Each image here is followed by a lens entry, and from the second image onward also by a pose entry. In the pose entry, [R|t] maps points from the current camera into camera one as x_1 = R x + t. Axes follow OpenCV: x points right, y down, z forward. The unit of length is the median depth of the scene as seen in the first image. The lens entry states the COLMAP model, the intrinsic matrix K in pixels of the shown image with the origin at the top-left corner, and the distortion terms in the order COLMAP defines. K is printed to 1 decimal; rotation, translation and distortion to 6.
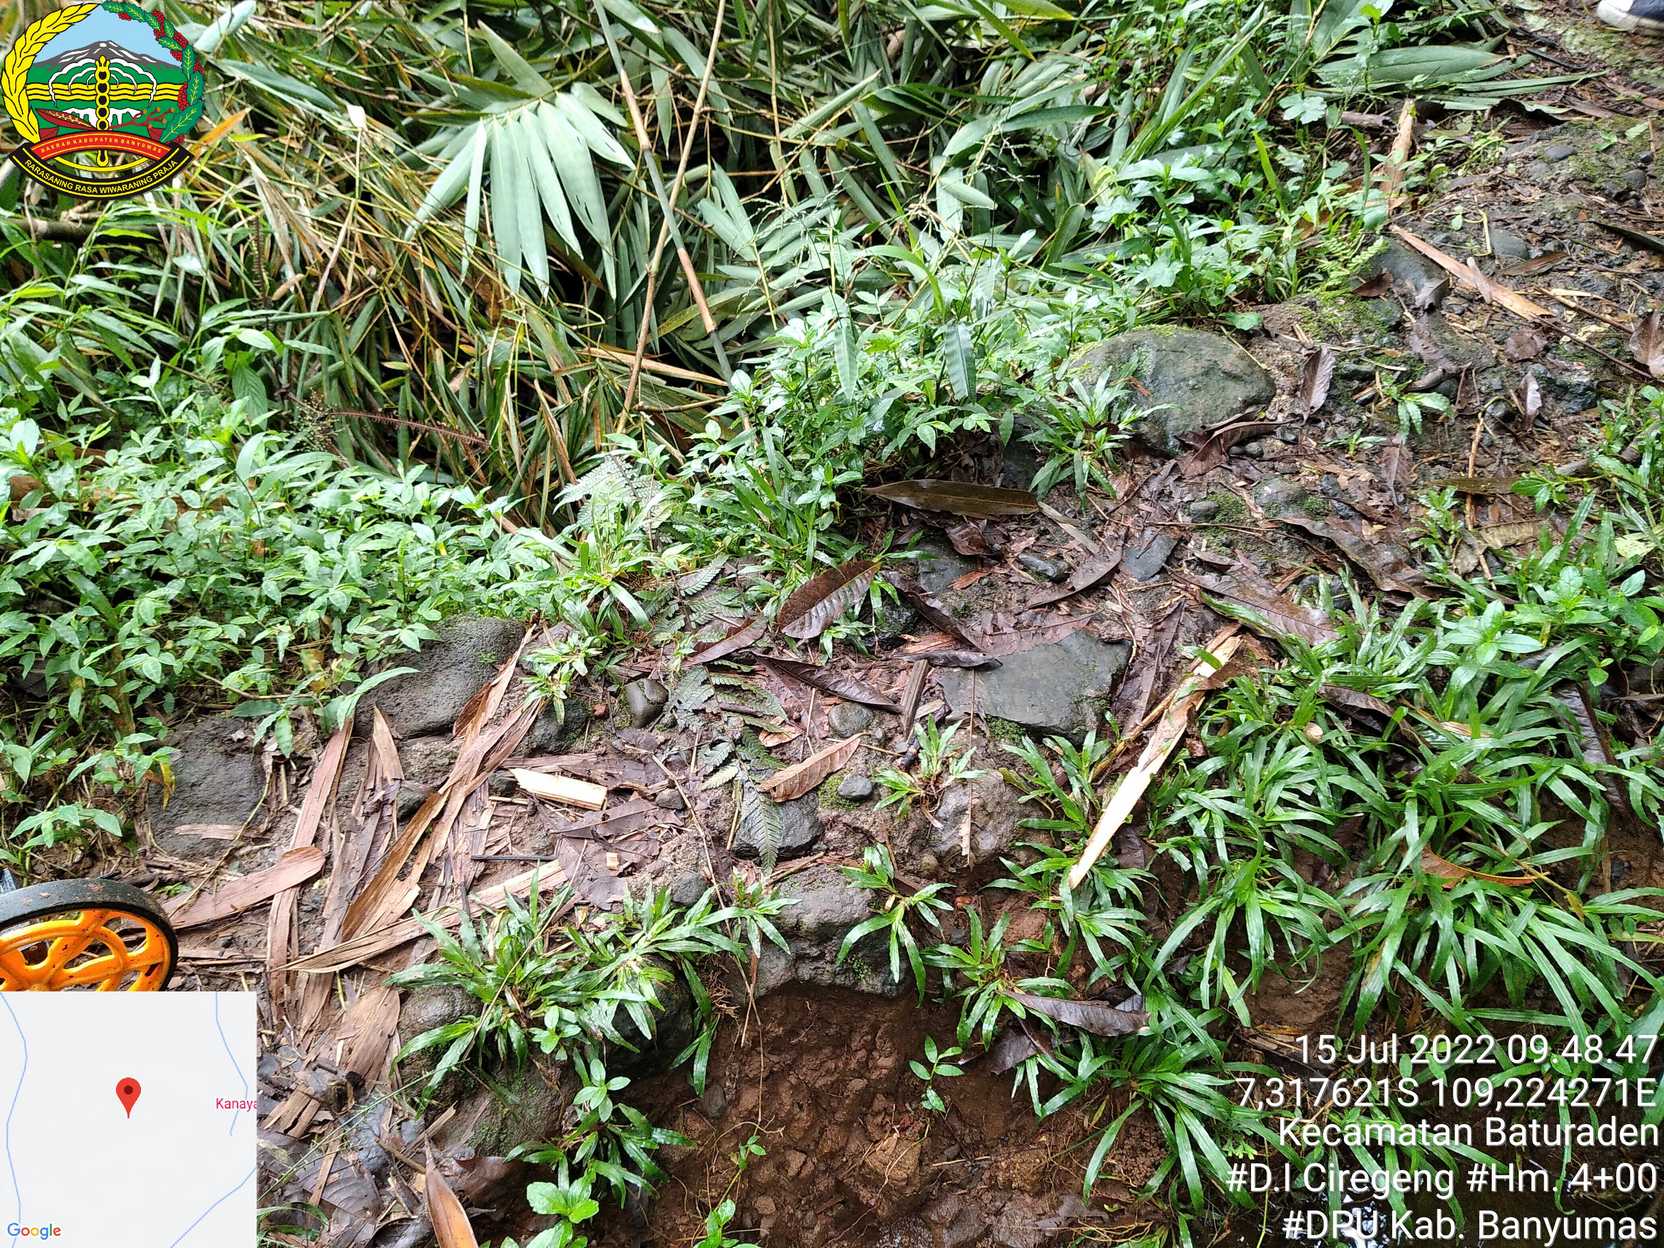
lens RADIAL K [[1416.4, 0, 826.3], [0, 1416.4, 615.4], [0, 0, 1]] dist [0.266248, -0.709331]
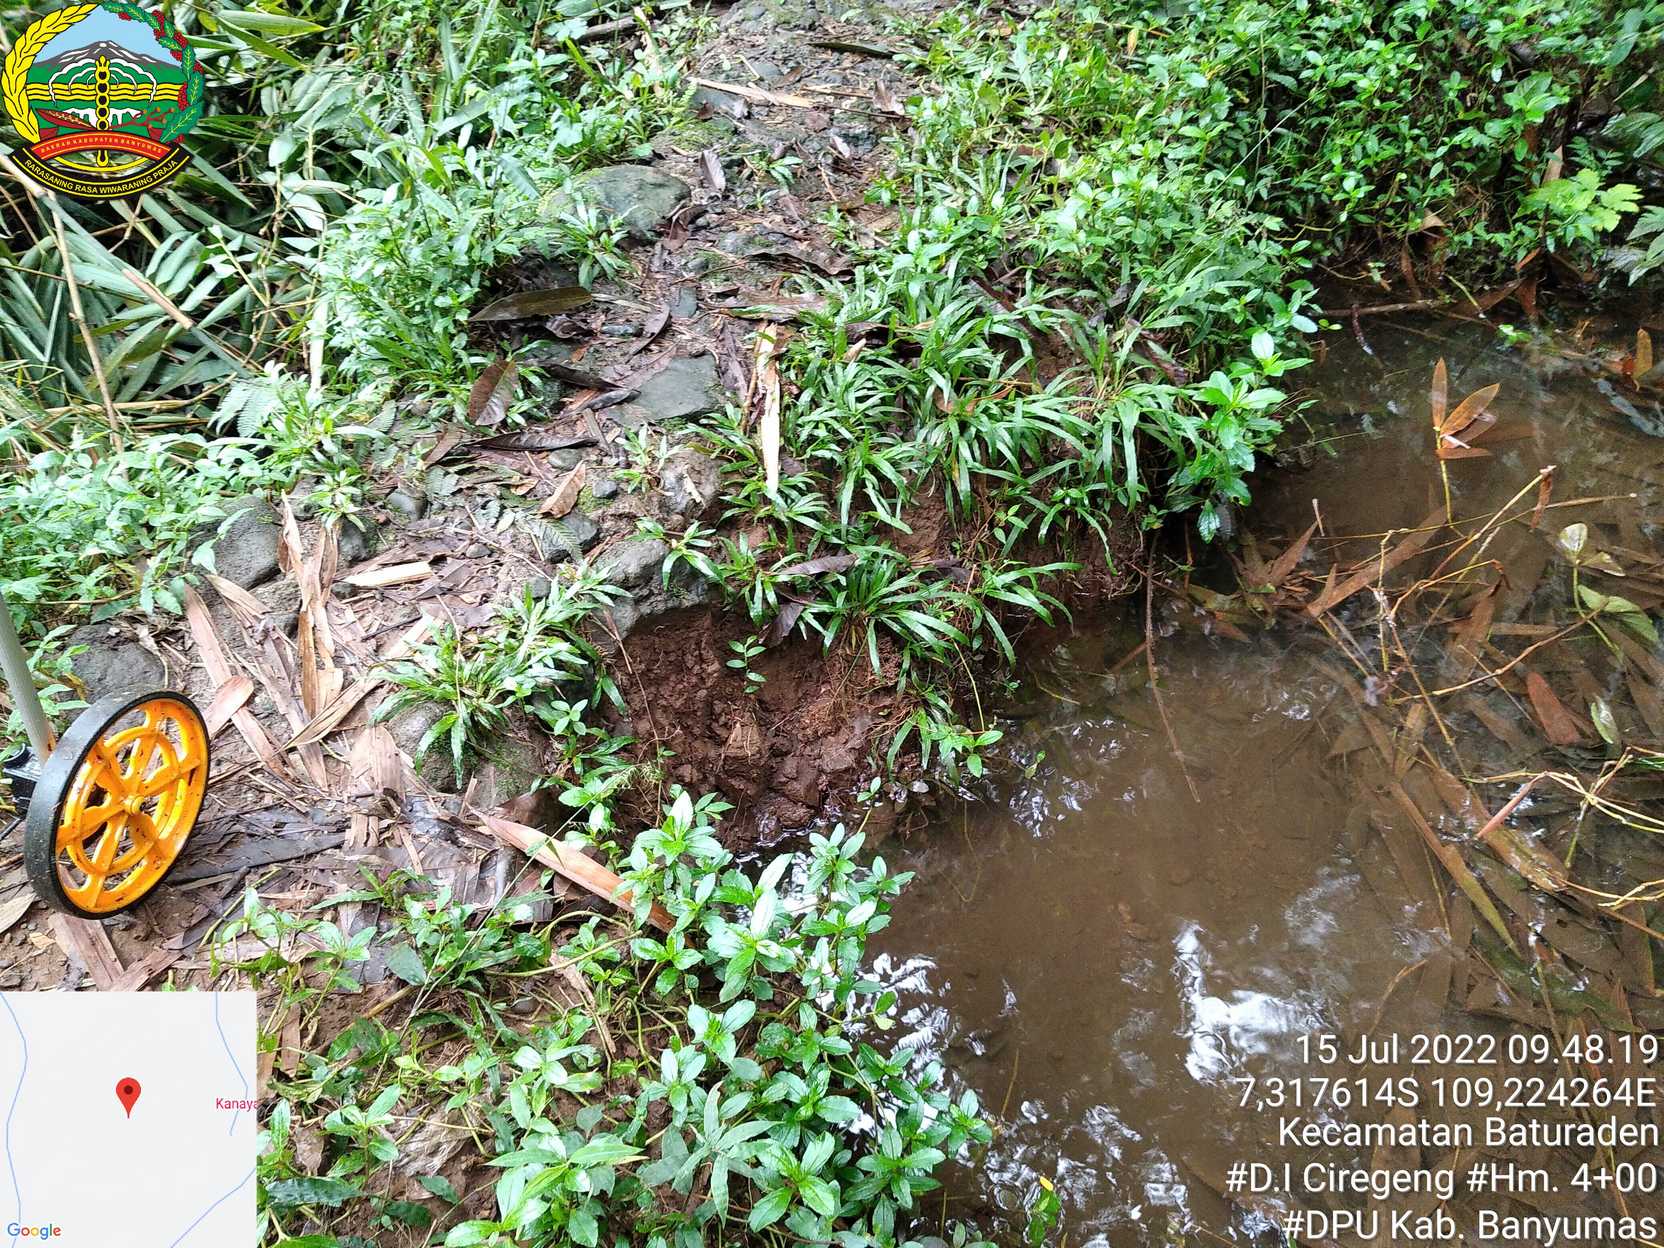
lens RADIAL K [[1420.3, 0, 832.0], [0, 1420.3, 624.0], [0, 0, 1]] dist [0.040665, -0.105243]
pose [[0.792615, -0.405193, 0.455609, -0.437233], [0.428938, 0.901619, 0.055634, 0.240178], [-0.433328, 0.151332, 0.888440, -0.205902]]
